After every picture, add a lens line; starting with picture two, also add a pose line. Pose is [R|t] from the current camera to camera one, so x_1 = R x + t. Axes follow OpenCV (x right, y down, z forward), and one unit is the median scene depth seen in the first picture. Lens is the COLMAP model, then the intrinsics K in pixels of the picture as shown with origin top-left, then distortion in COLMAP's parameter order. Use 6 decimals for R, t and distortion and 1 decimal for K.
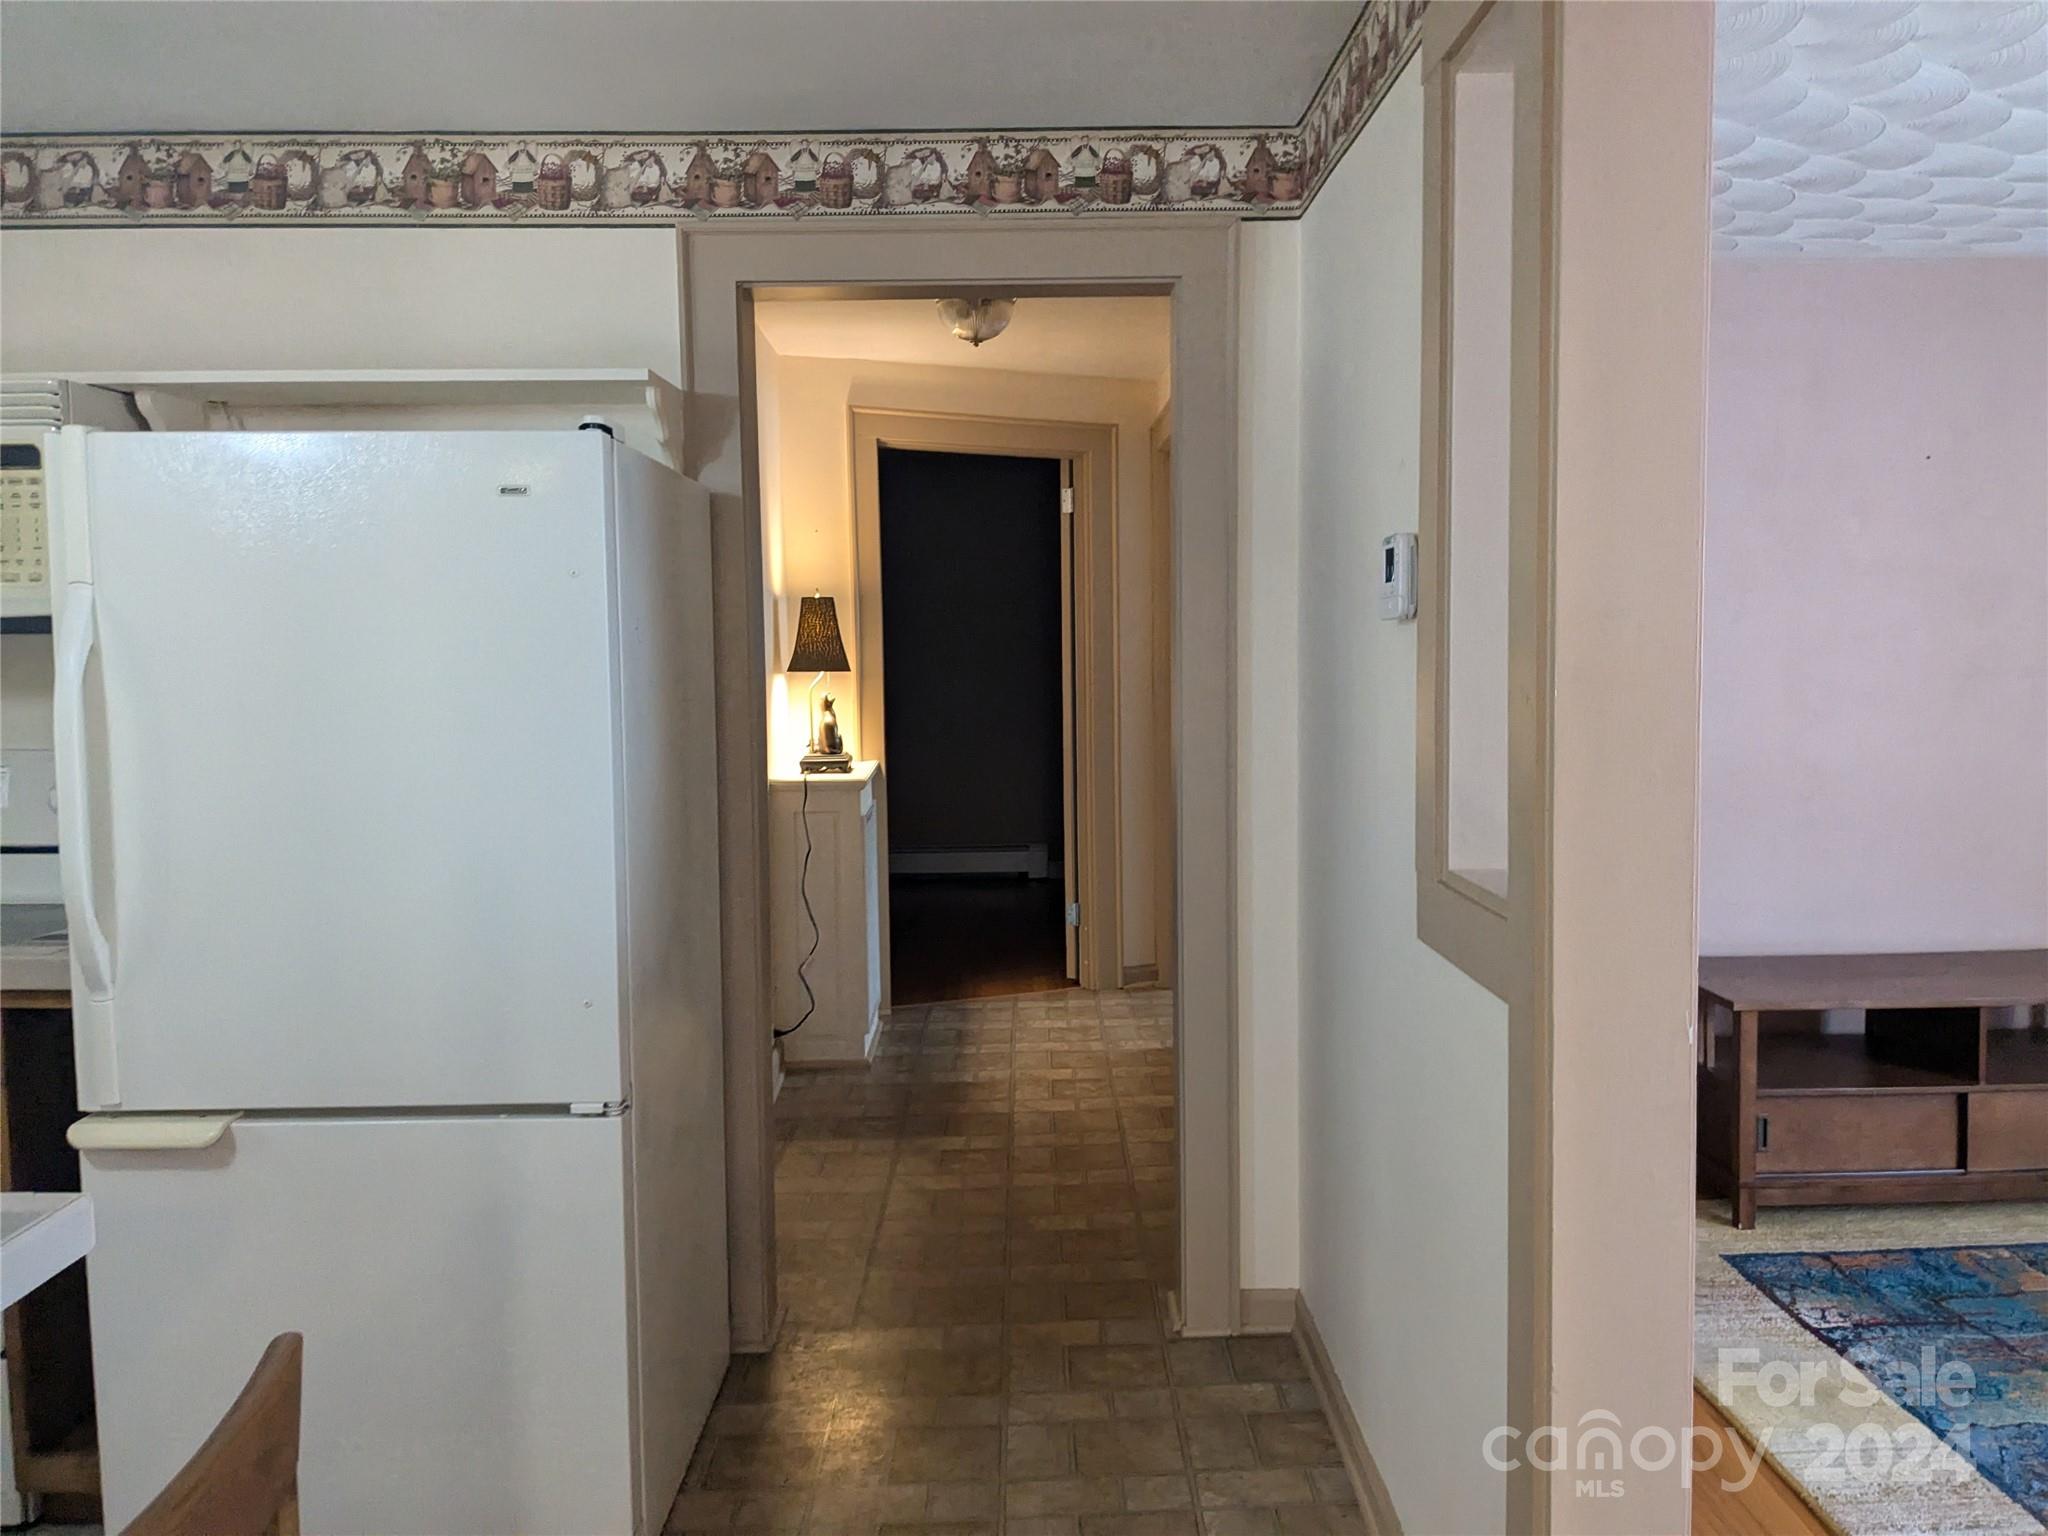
lens RADIAL K [[1644.1, 0, 1120.1], [0, 1644.1, 741.4], [0, 0, 1]] dist [0.039235, -0.065553]
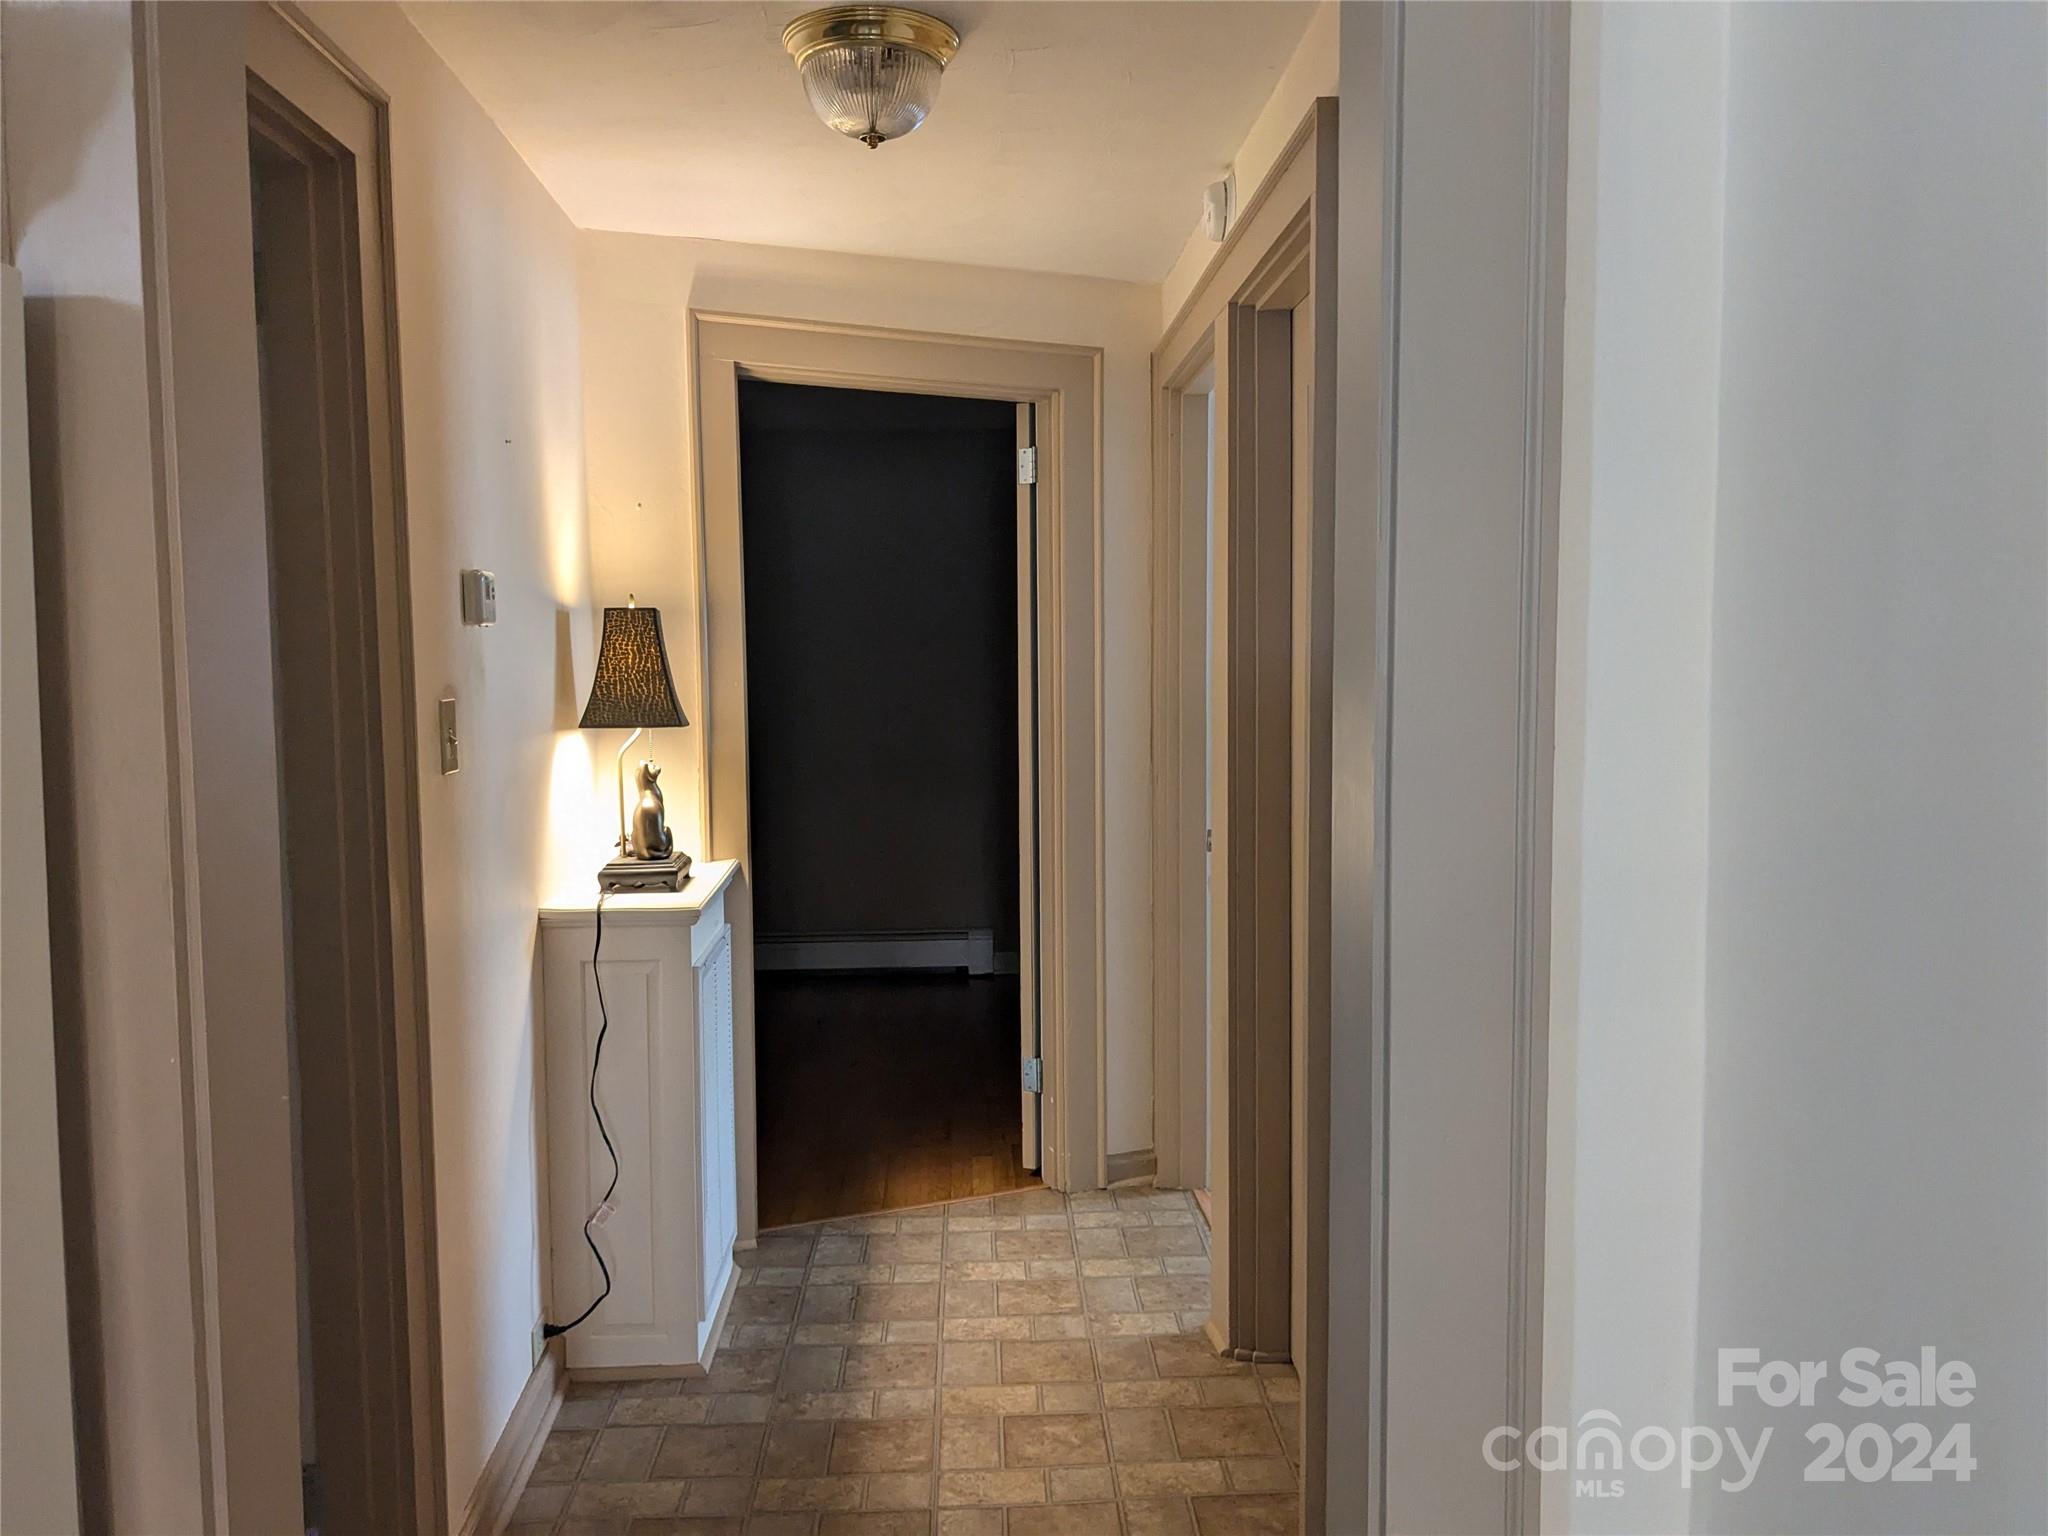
lens RADIAL K [[1635.0, 0, 981.5], [0, 1635.0, 786.1], [0, 0, 1]] dist [0.069247, -0.116198]
pose [[0.998759, 0.004550, -0.049602, -0.020799], [-0.003712, 0.999849, 0.016967, -0.032990], [0.049672, -0.016762, 0.998625, 0.407982]]
